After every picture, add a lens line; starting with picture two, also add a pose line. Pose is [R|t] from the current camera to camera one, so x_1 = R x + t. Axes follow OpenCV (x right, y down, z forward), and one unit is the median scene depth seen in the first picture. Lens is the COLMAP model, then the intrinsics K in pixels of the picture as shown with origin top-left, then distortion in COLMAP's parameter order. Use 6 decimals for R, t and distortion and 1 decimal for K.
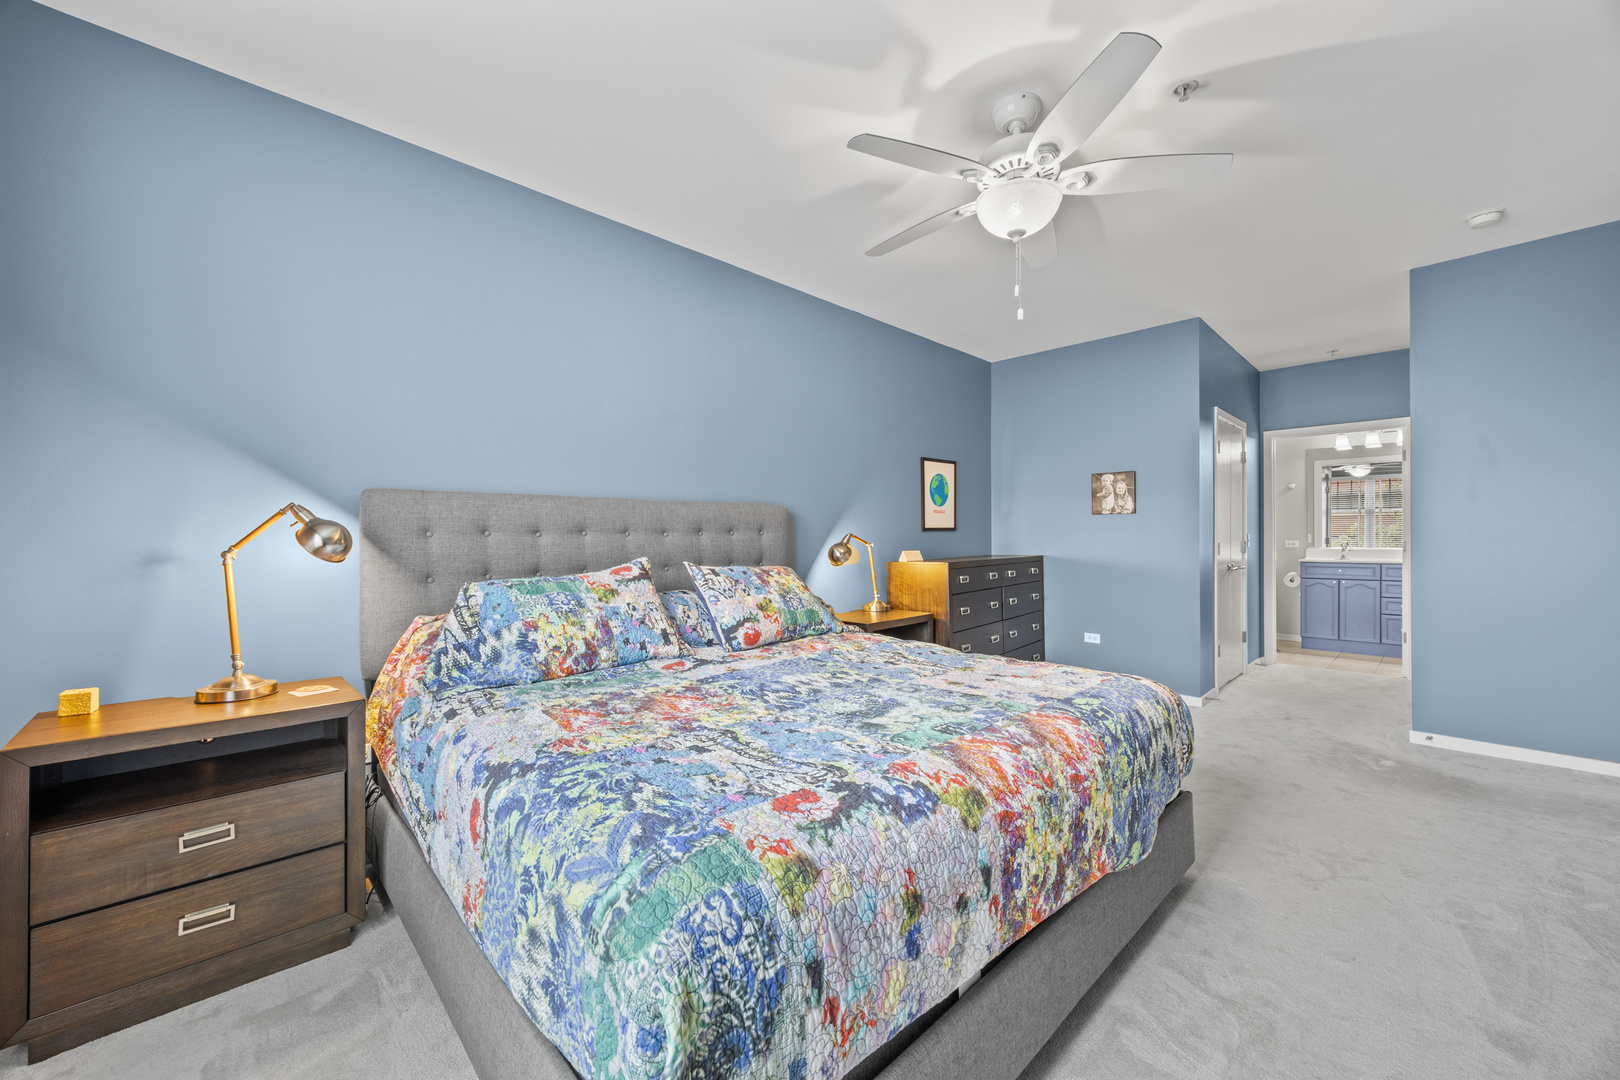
lens RADIAL K [[618.8, 0, 810.9], [0, 618.8, 536.6], [0, 0, 1]] dist [-0.004199, 0.000054]
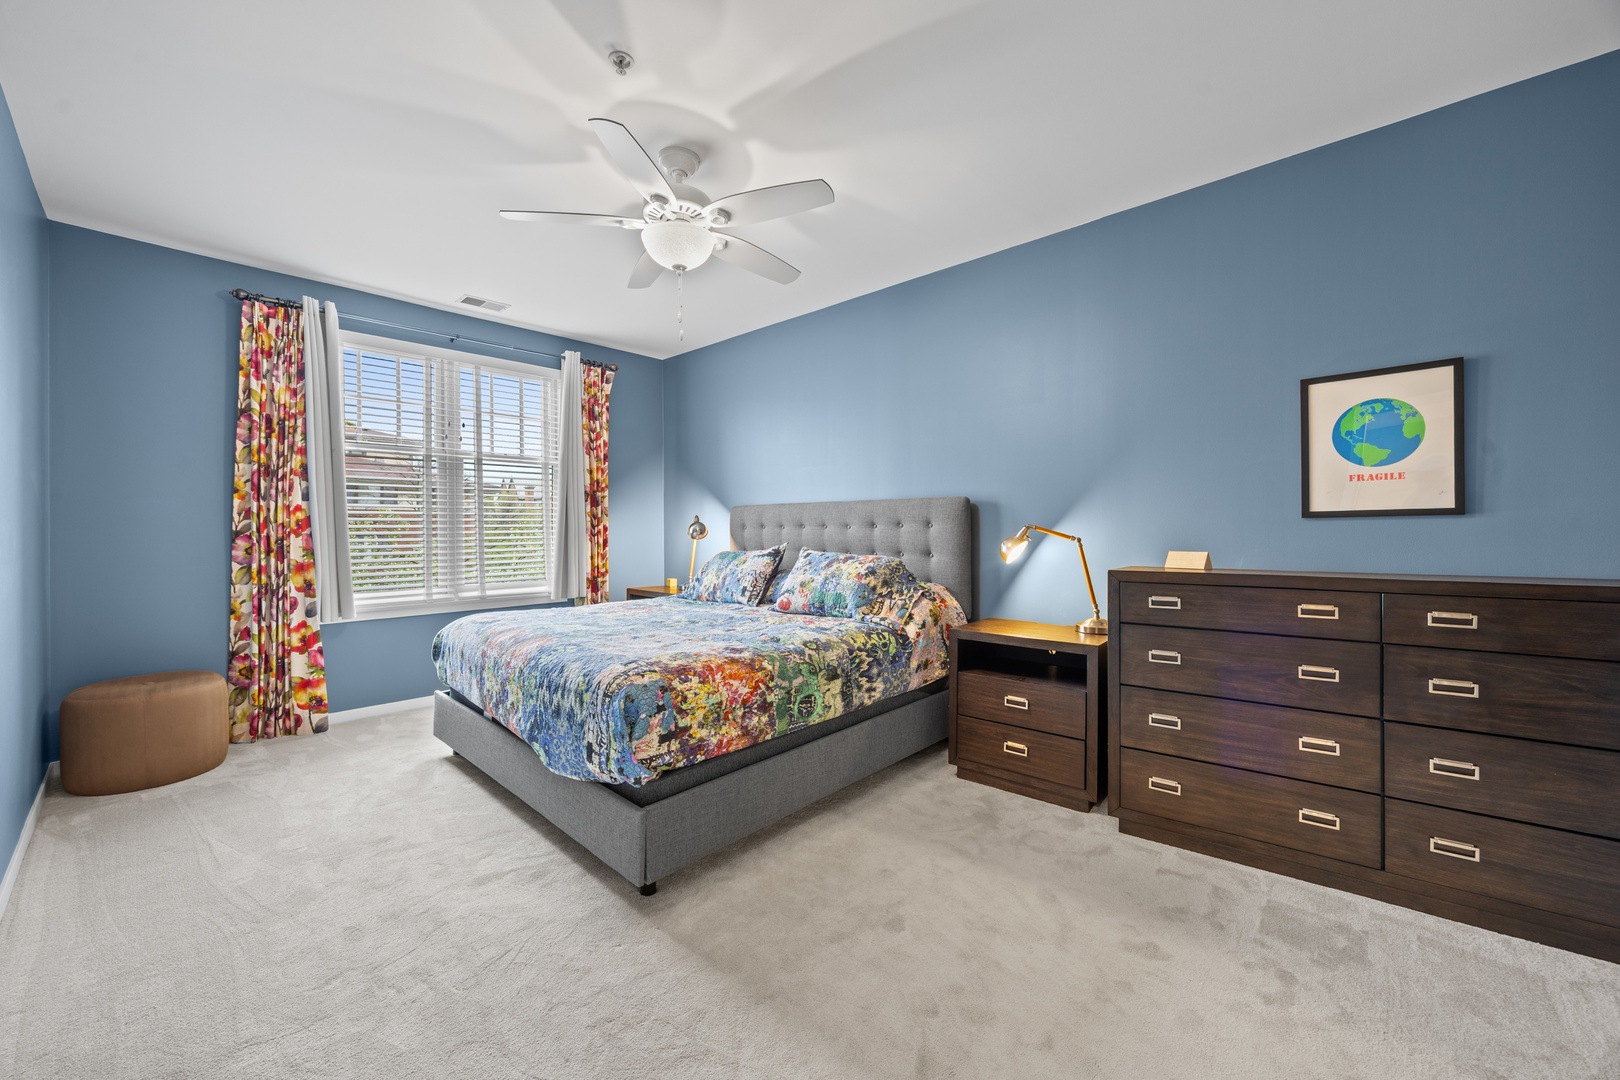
lens RADIAL K [[618.8, 0, 810.3], [0, 618.8, 536.6], [0, 0, 1]] dist [-0.004199, 0.000054]
pose [[0.055023, 0.015730, -0.998361, 0.722678], [0.004960, 0.999859, 0.016027, -0.003265], [0.998473, -0.005834, 0.054937, 0.565189]]
